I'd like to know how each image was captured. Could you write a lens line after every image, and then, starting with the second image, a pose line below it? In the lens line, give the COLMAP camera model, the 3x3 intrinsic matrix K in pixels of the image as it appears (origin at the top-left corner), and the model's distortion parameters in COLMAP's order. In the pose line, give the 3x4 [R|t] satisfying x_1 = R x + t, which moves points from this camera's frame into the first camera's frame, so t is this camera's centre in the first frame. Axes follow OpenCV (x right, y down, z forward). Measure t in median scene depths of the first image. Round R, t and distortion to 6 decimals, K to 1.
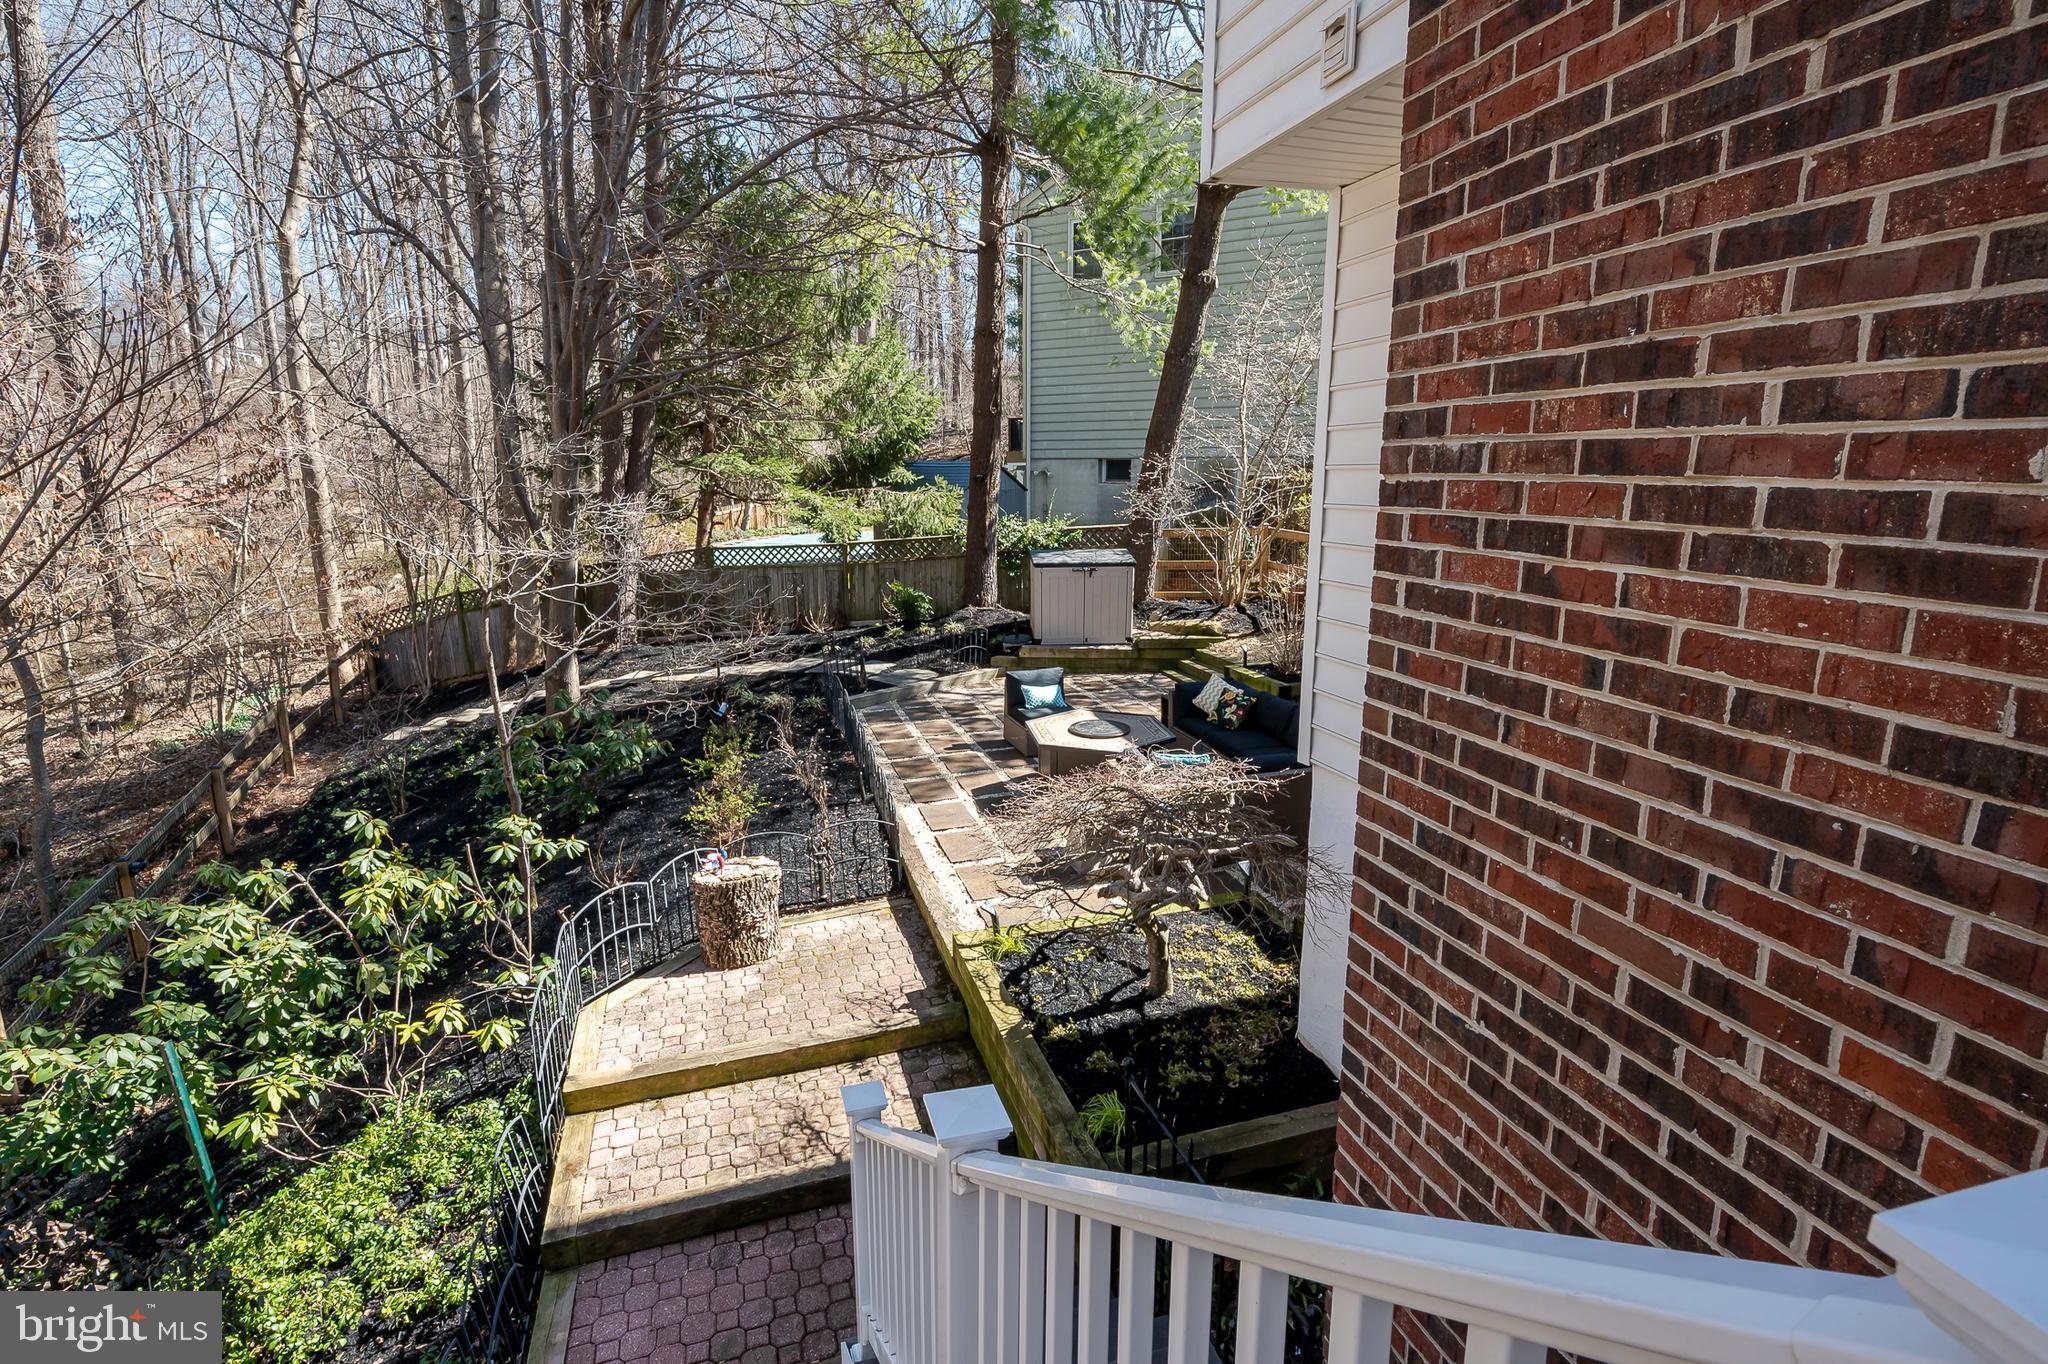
lens RADIAL K [[999.7, 0, 1024.0], [0, 999.7, 682.0], [0, 0, 1]] dist [-0.004762, -0.000502]
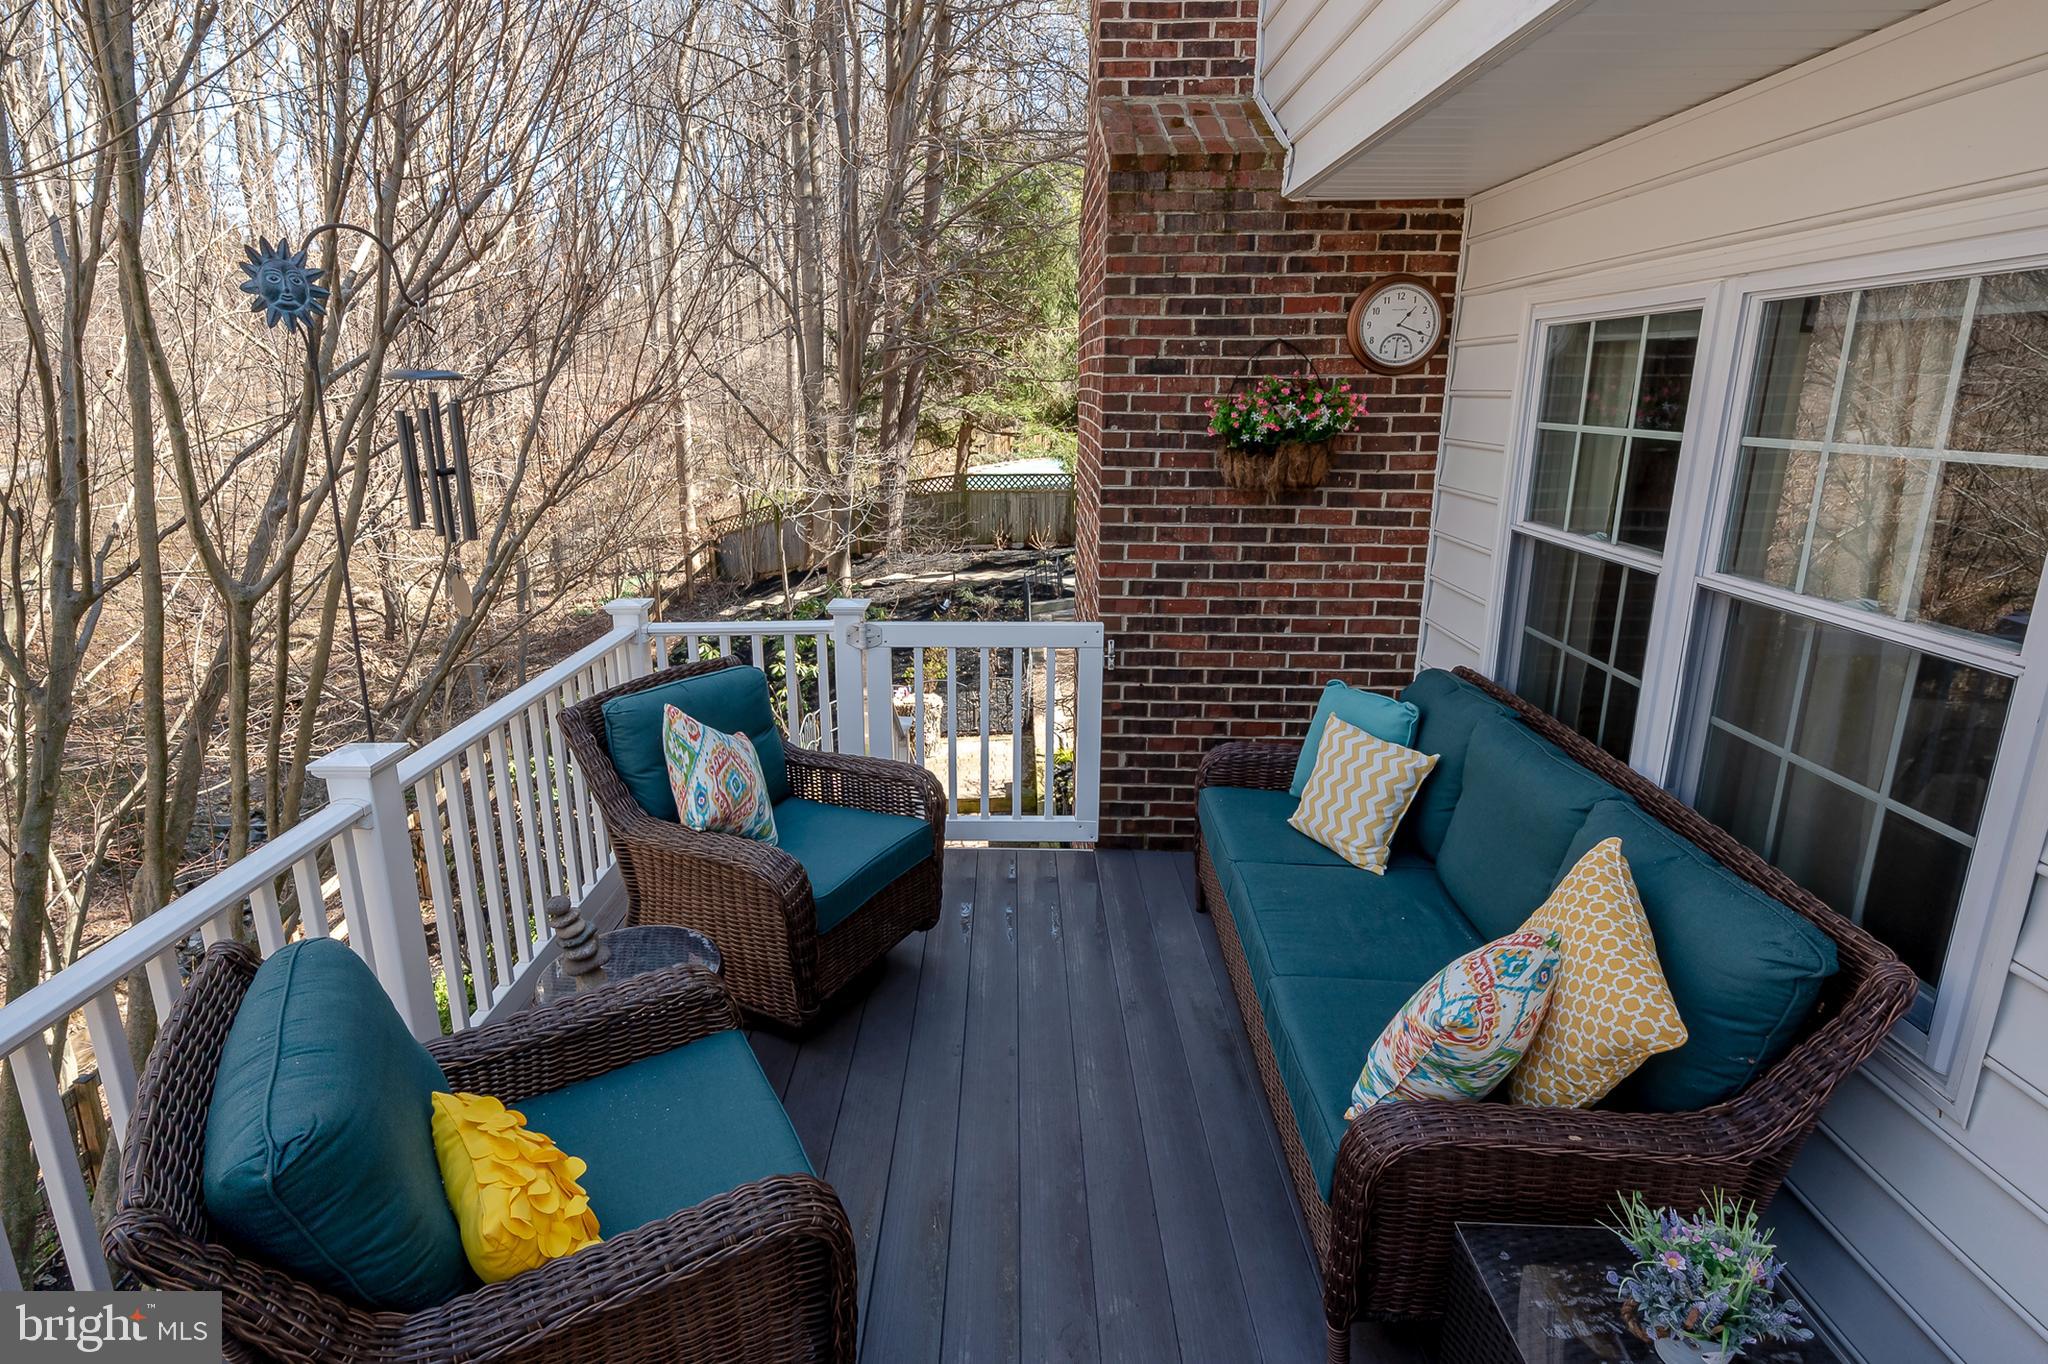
lens RADIAL K [[1037.2, 0, 981.5], [0, 1037.2, 649.0], [0, 0, 1]] dist [-0.004017, -0.000213]
pose [[0.946495, 0.075101, -0.313858, 0.127569], [-0.061559, 0.996703, 0.052854, 0.007881], [0.316792, -0.030705, 0.947998, -0.202163]]
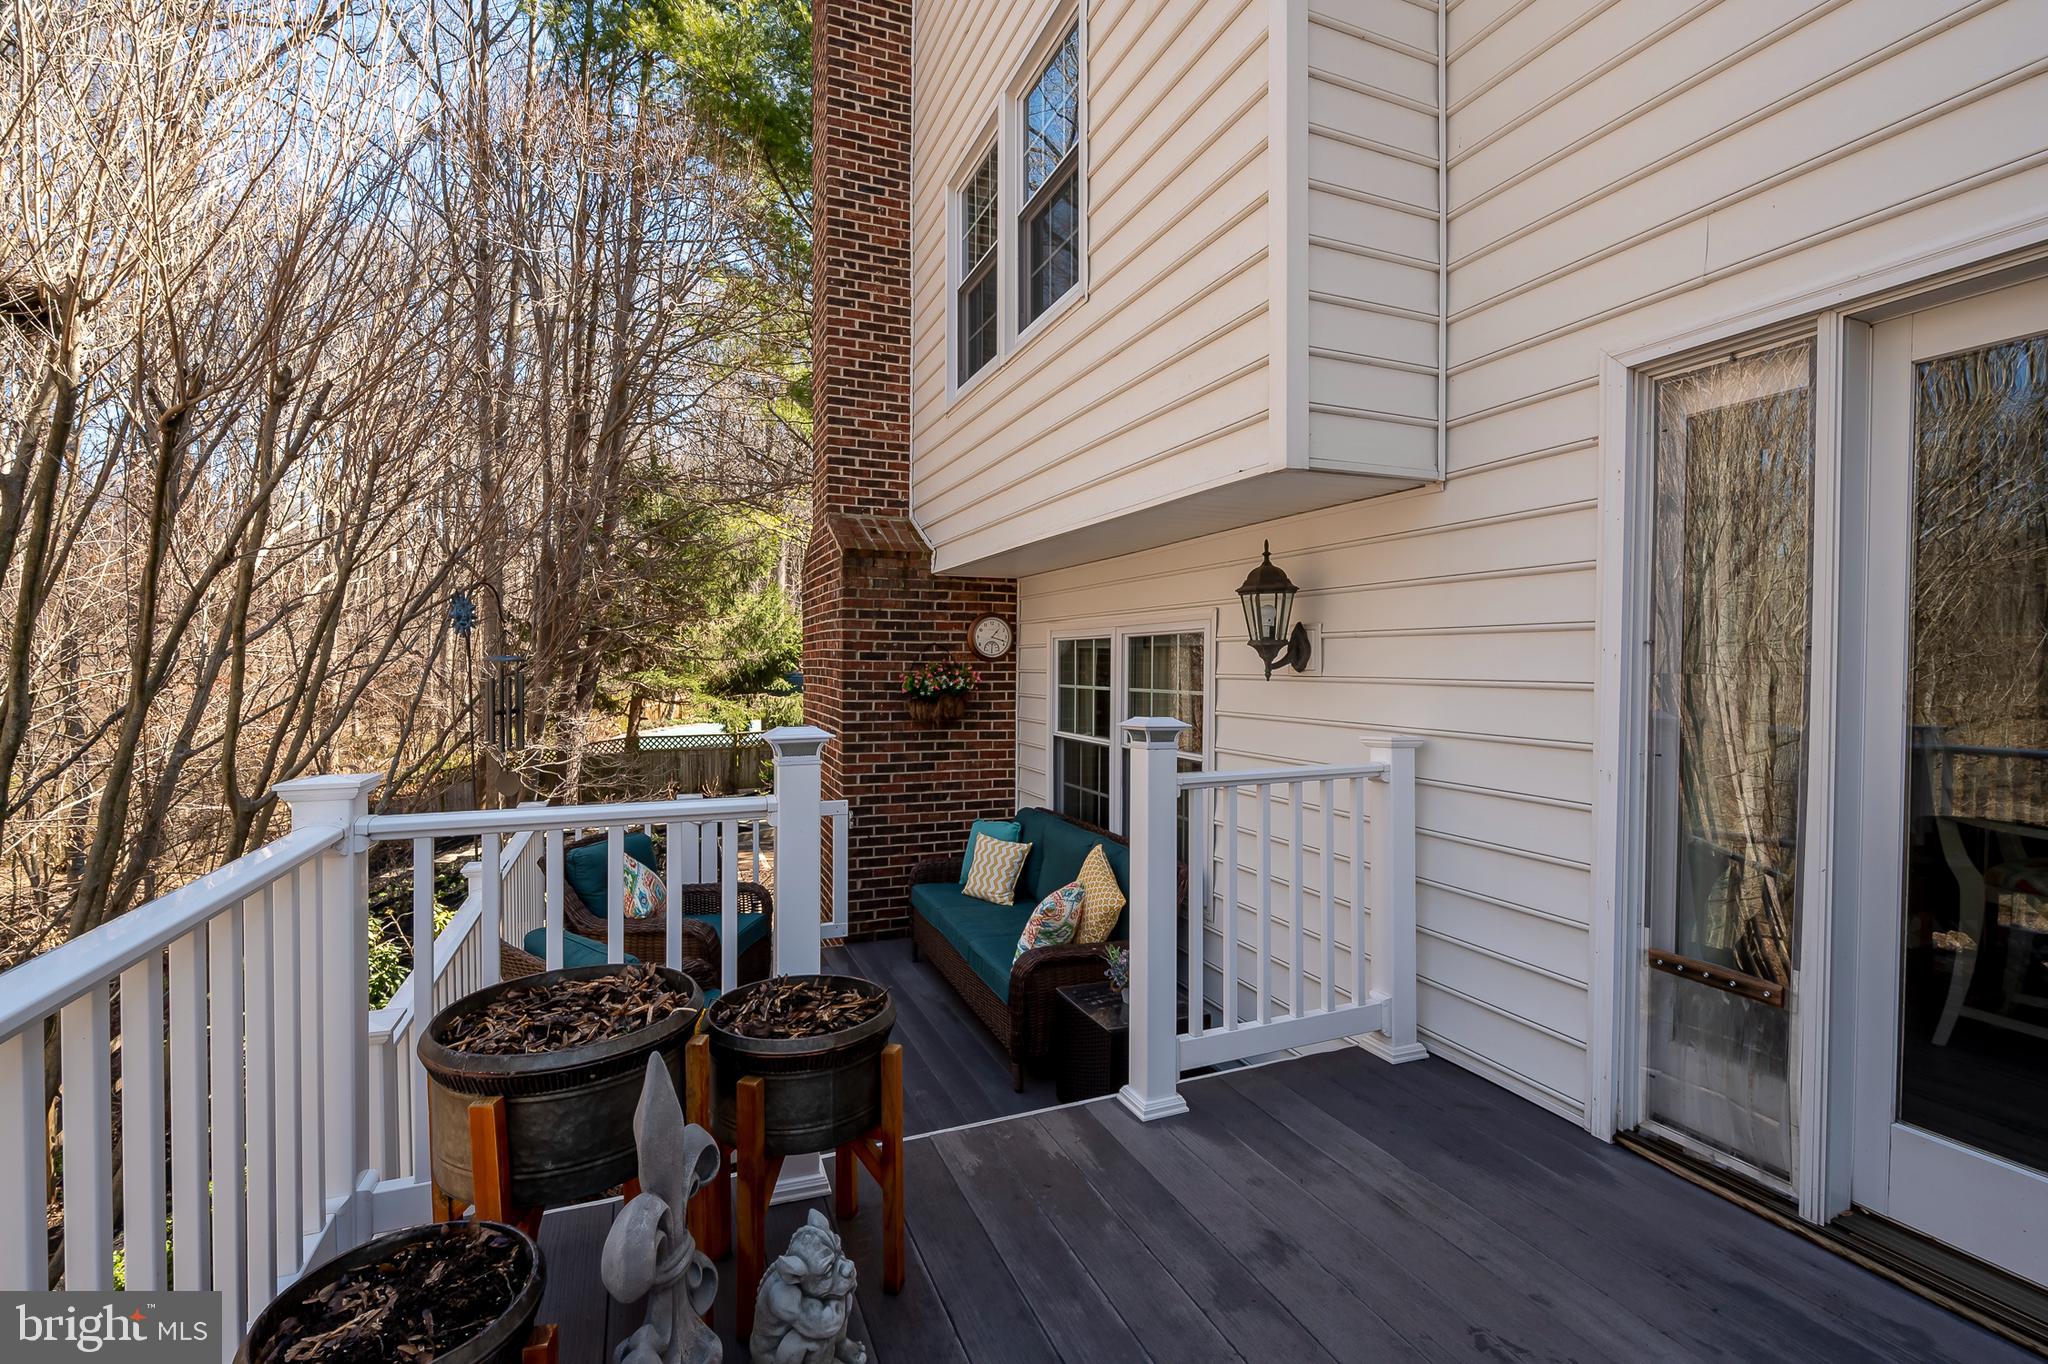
lens RADIAL K [[903.3, 0, 1018.7], [0, 903.3, 672.9], [0, 0, 1]] dist [-0.006543, 0.000015]
pose [[0.995581, 0.001509, 0.093899, 0.111955], [0.016770, 0.980942, -0.193577, 0.035050], [-0.092401, 0.194296, 0.976581, -0.338273]]
